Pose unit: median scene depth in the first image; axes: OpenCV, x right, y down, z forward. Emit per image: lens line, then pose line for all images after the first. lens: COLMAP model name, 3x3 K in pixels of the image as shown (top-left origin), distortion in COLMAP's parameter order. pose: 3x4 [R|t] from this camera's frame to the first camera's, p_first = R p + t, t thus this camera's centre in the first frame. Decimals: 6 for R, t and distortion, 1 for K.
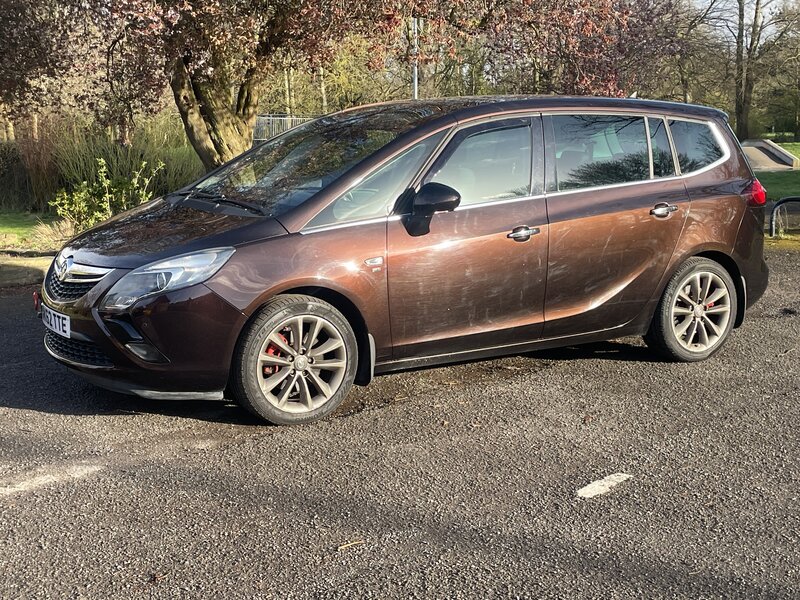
lens RADIAL K [[1137.1, 0, 401.3], [0, 1137.1, 300.0], [0, 0, 1]] dist [0.075441, 0.000000]
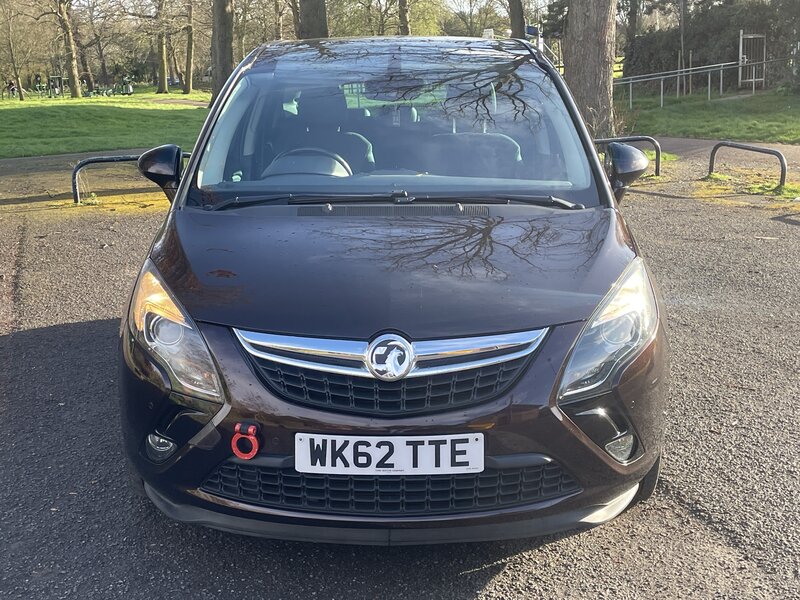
lens RADIAL K [[1137.1, 0, 396.6], [0, 1137.1, 300.4], [0, 0, 1]] dist [0.075441, 0.000000]
pose [[0.540847, -0.182917, 0.820991, -0.739022], [0.156405, 0.980915, 0.115513, -0.115784], [-0.826452, 0.065932, 0.559134, 0.715606]]
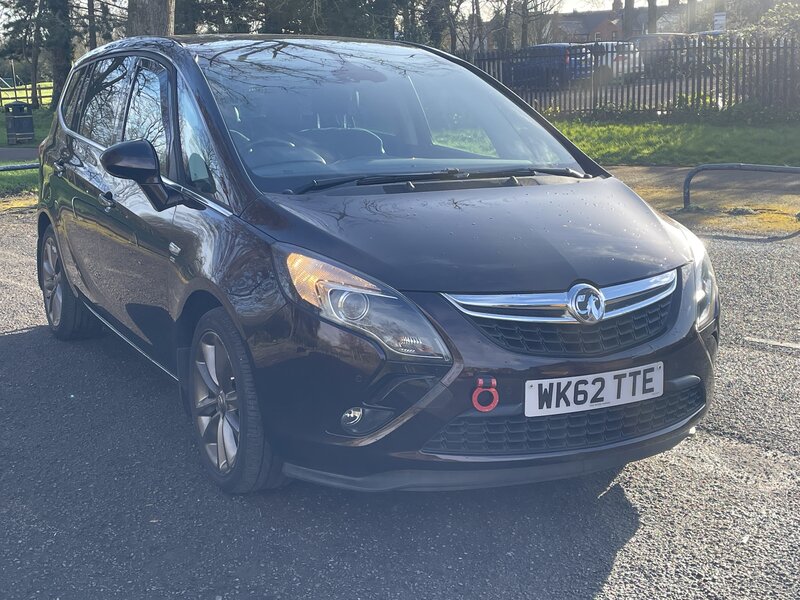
lens RADIAL K [[1137.1, 0, 394.1], [0, 1137.1, 300.1], [0, 0, 1]] dist [0.075441, 0.000000]
pose [[0.081593, -0.192831, 0.977834, -0.901251], [0.181325, 0.967604, 0.175683, -0.154066], [-0.980033, 0.162971, 0.113915, 1.054364]]
